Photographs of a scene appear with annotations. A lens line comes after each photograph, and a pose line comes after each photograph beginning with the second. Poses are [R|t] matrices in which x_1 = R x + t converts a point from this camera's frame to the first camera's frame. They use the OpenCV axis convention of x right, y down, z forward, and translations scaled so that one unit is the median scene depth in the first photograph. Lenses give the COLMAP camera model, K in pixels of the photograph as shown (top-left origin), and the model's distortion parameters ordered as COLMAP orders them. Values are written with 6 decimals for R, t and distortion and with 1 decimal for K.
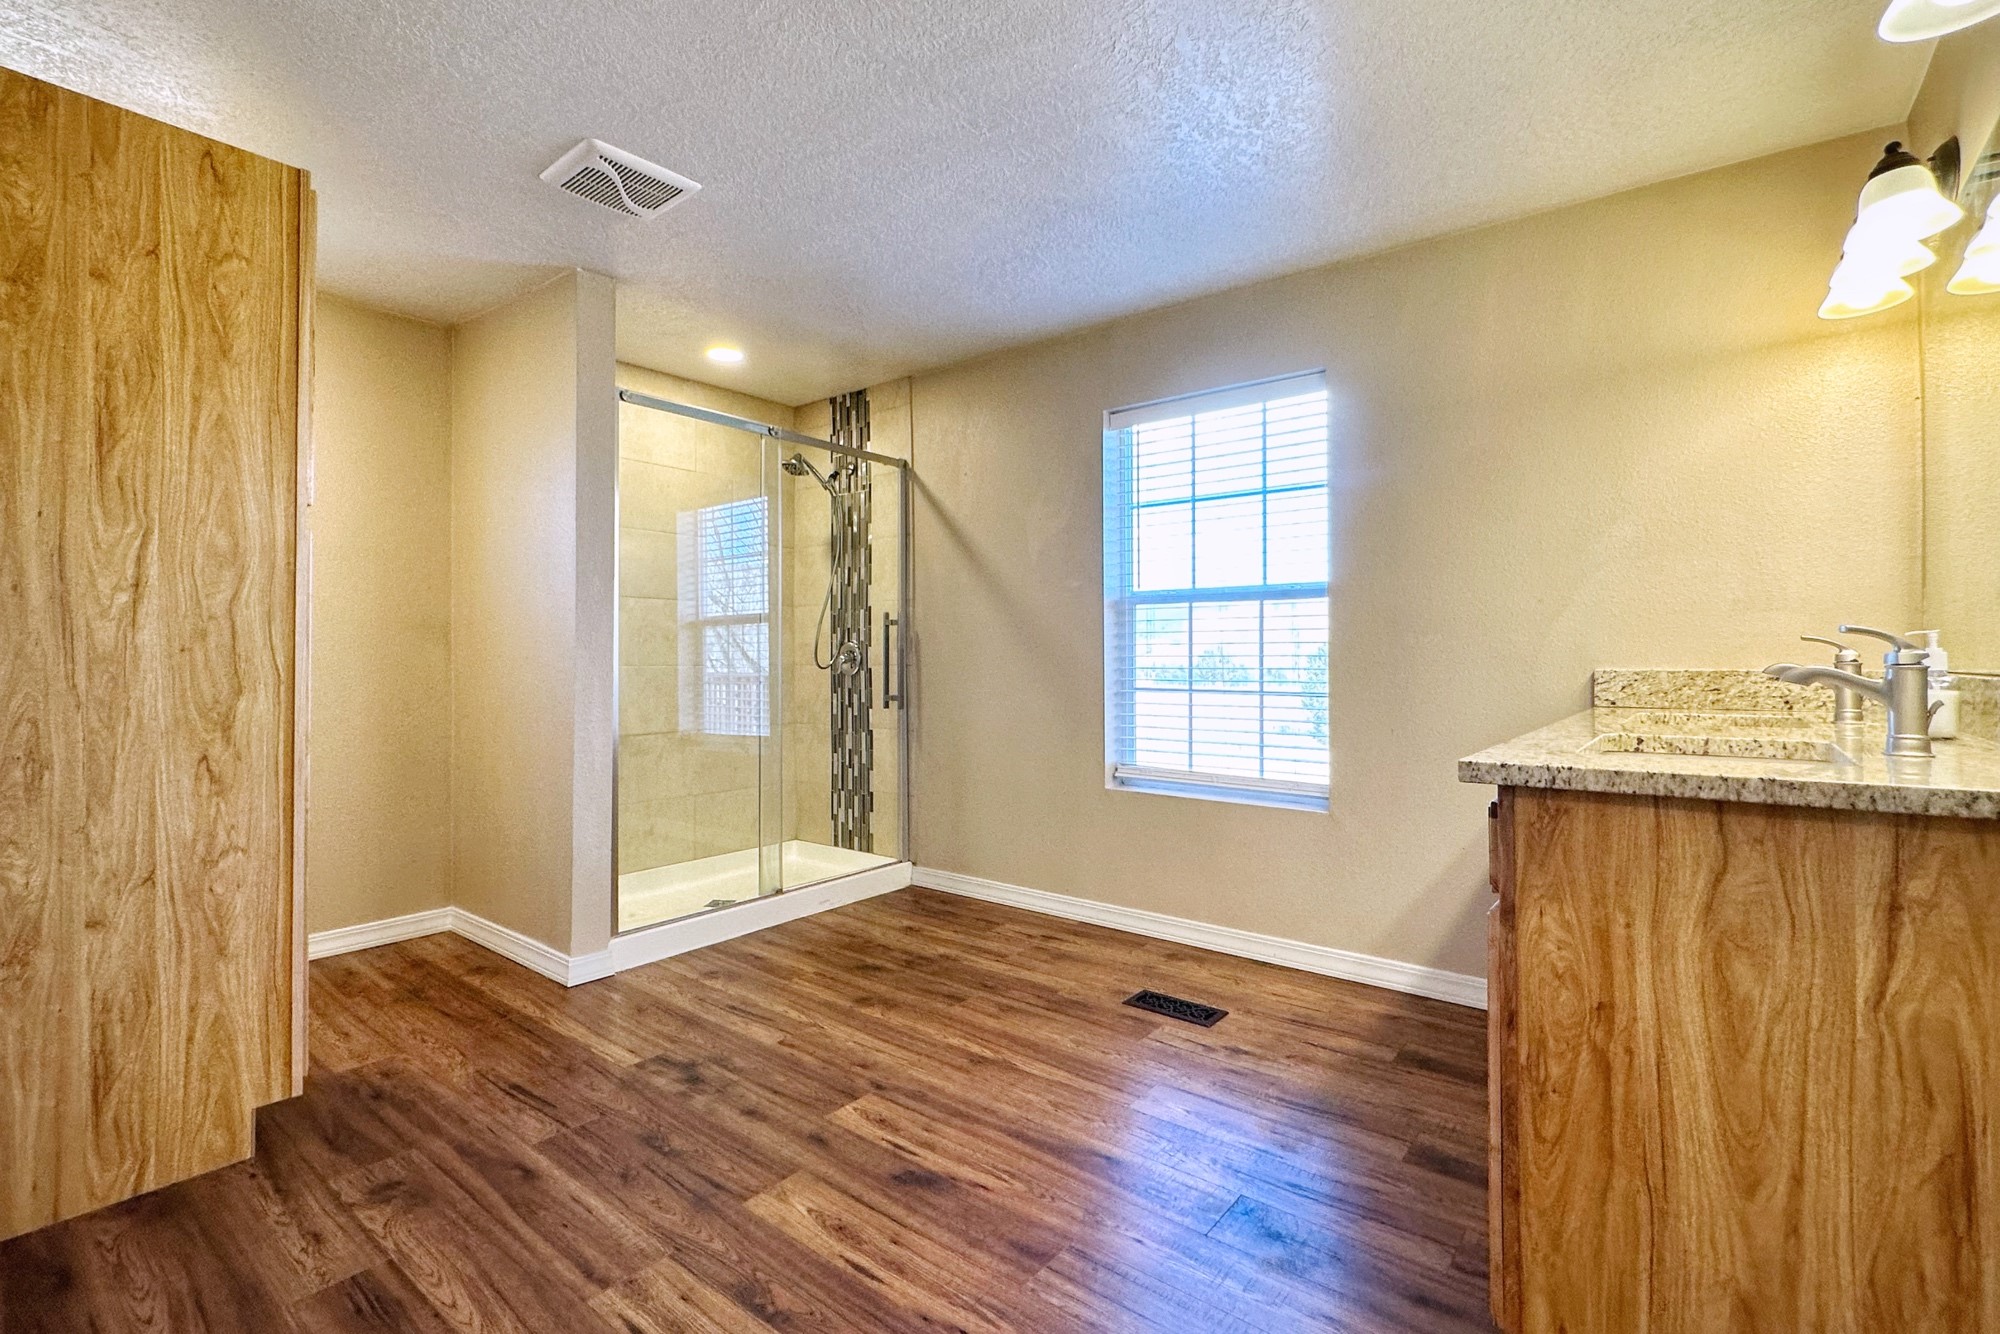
lens RADIAL K [[845.3, 0, 1000.0], [0, 845.3, 667.0], [0, 0, 1]] dist [0.000189, -0.000019]
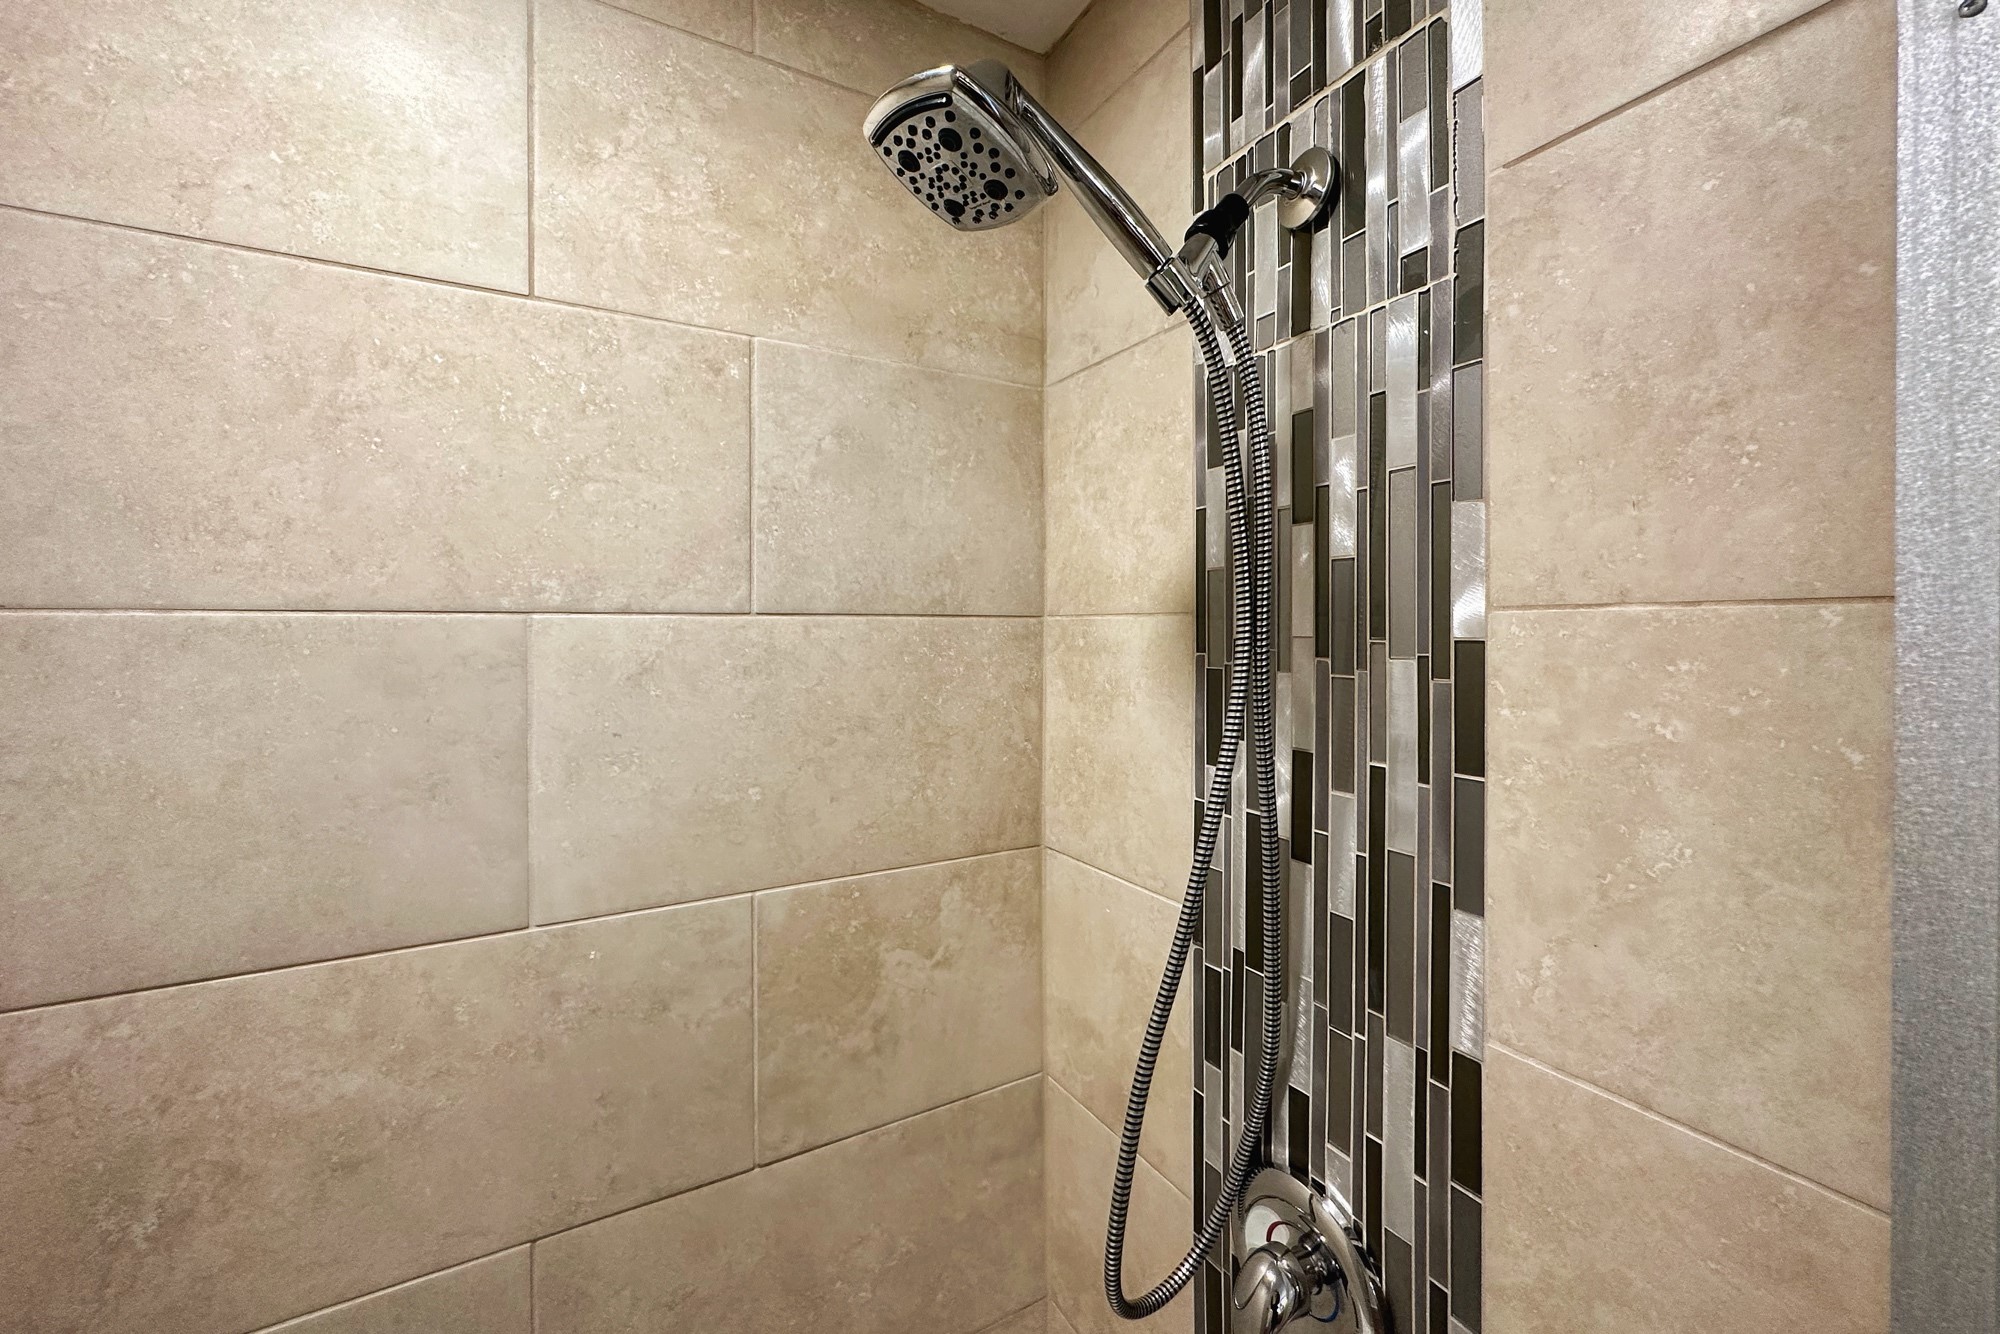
lens RADIAL K [[822.8, 0, 993.9], [0, 822.8, 643.6], [0, 0, 1]] dist [-0.000315, 0.000457]
pose [[0.918943, 0.000742, -0.394390, -0.208663], [0.003379, 0.999947, 0.009755, -0.175654], [0.394377, -0.010297, 0.918891, 1.001453]]
